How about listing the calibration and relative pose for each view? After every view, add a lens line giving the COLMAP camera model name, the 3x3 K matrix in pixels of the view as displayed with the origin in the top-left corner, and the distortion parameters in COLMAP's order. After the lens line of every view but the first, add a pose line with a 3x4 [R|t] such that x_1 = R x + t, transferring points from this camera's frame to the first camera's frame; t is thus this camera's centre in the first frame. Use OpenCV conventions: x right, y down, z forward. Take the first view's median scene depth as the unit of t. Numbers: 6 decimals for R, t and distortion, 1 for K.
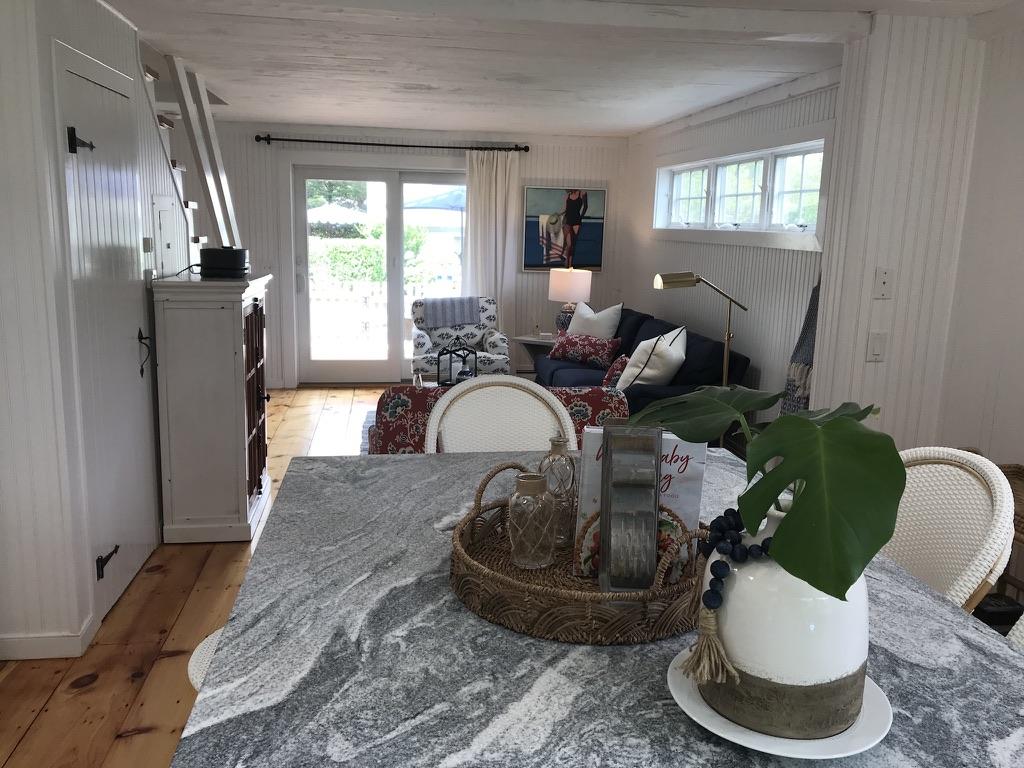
lens RADIAL K [[828.4, 0, 512.0], [0, 828.4, 384.0], [0, 0, 1]] dist [0.053223, -0.083014]
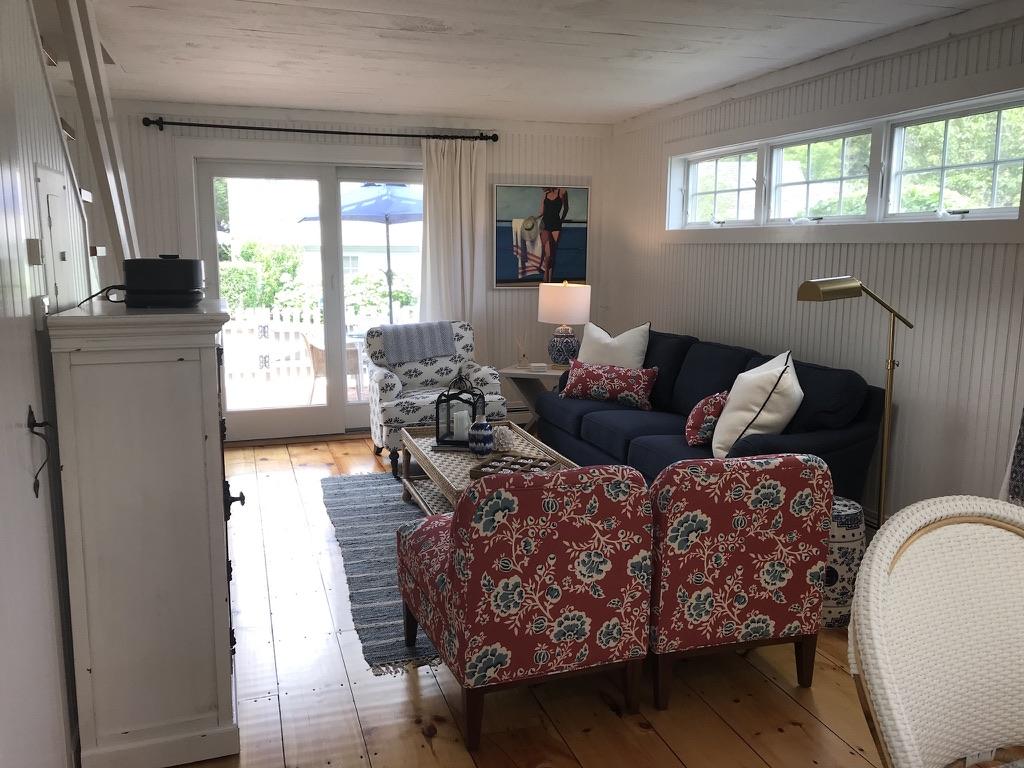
lens RADIAL K [[828.4, 0, 512.0], [0, 828.4, 384.0], [0, 0, 1]] dist [0.053223, -0.083014]
pose [[0.985438, -0.049248, 0.162747, -0.115518], [0.053146, 0.998393, -0.019681, -0.027383], [-0.161516, 0.028044, 0.986472, 0.214228]]
